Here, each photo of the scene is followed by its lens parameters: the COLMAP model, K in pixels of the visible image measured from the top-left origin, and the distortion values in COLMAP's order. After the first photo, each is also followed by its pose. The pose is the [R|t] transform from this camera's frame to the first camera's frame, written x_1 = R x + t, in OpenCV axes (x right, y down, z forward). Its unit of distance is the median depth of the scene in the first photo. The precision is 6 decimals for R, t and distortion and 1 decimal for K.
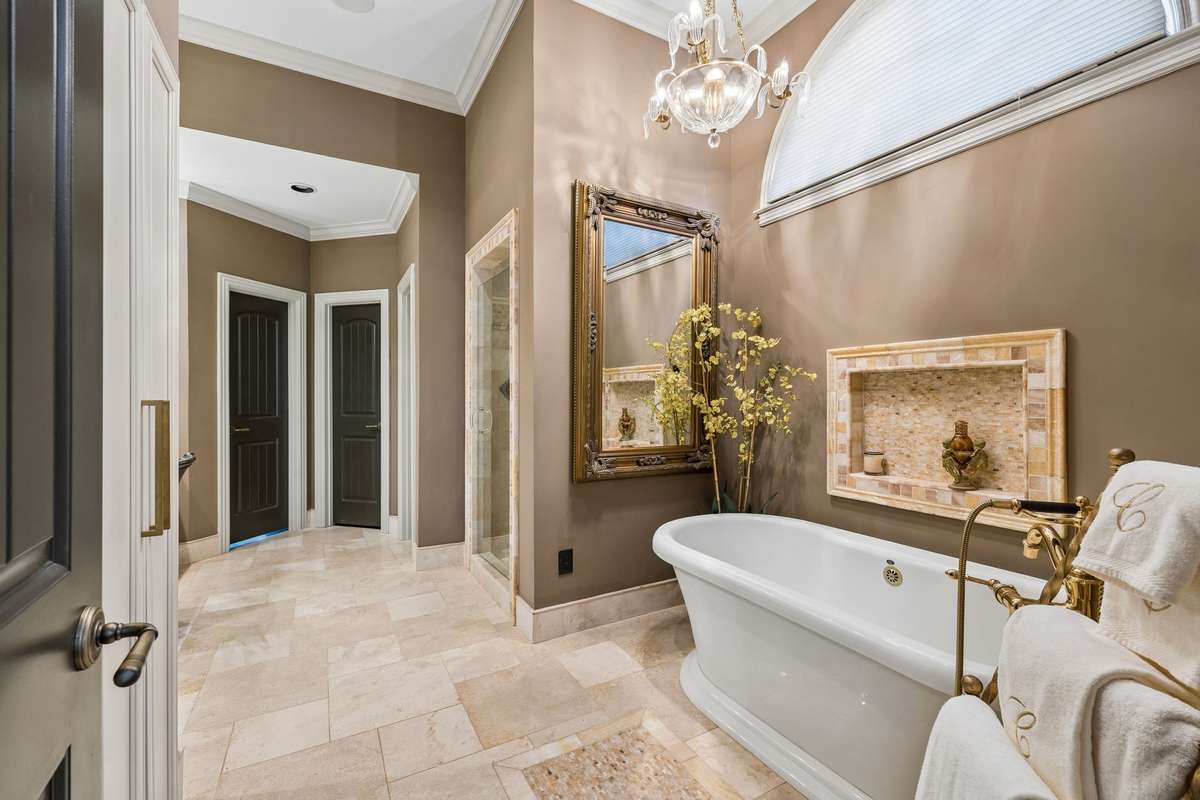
lens RADIAL K [[513.3, 0, 604.2], [0, 513.3, 398.2], [0, 0, 1]] dist [0.001910, 0.000053]
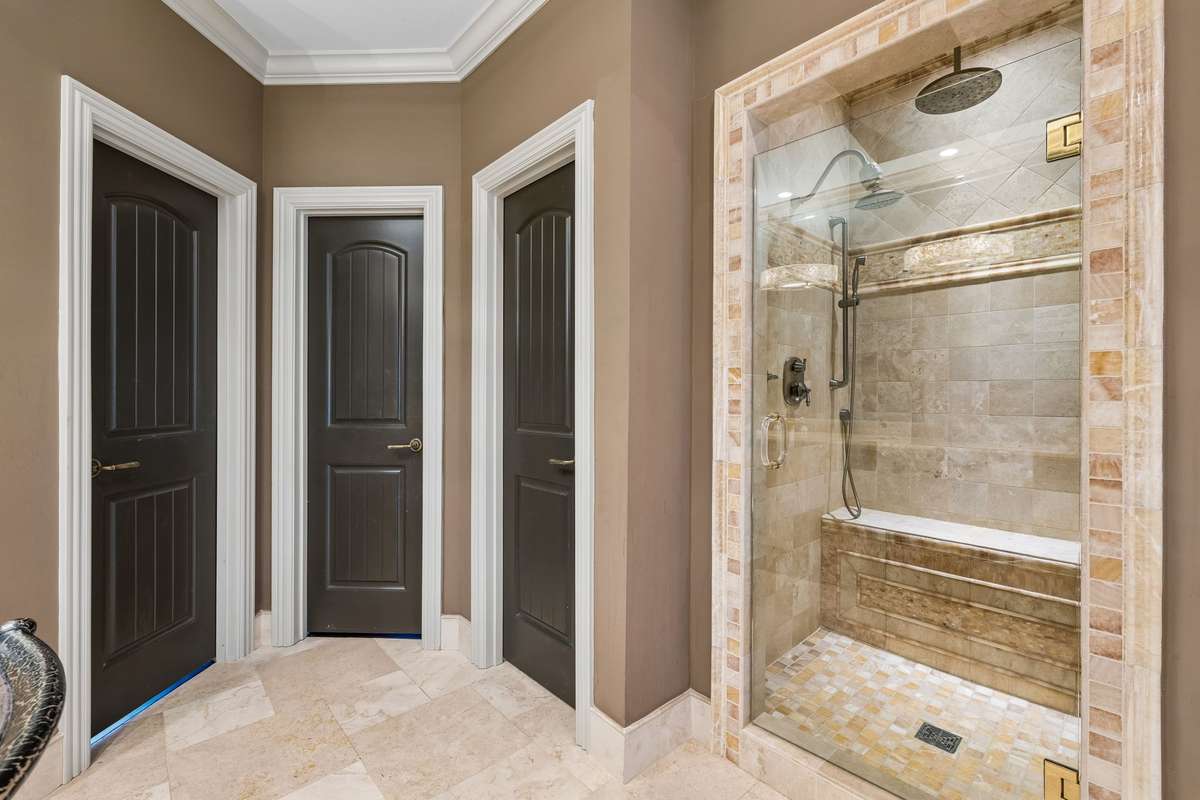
lens RADIAL K [[513.3, 0, 605.6], [0, 513.3, 393.5], [0, 0, 1]] dist [0.001910, 0.000053]
pose [[0.969842, 0.004033, 0.243702, -0.388789], [-0.004614, 0.999988, 0.001811, -0.001628], [-0.243691, -0.002881, 0.969849, 0.450518]]
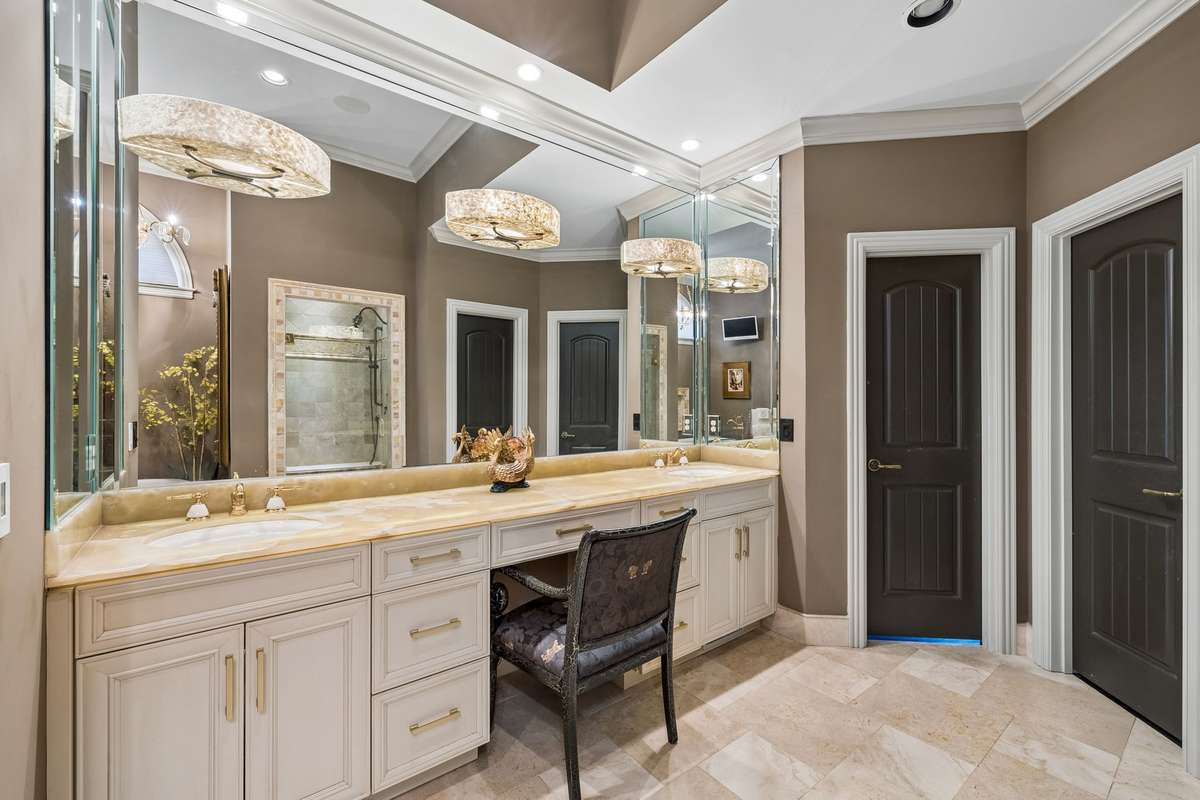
lens RADIAL K [[513.3, 0, 602.9], [0, 513.3, 398.0], [0, 0, 1]] dist [0.001910, 0.000053]
pose [[0.154893, 0.001433, -0.987930, -0.111317], [0.002532, 0.999995, 0.001847, -0.025480], [0.987928, -0.002788, 0.154889, 0.503711]]
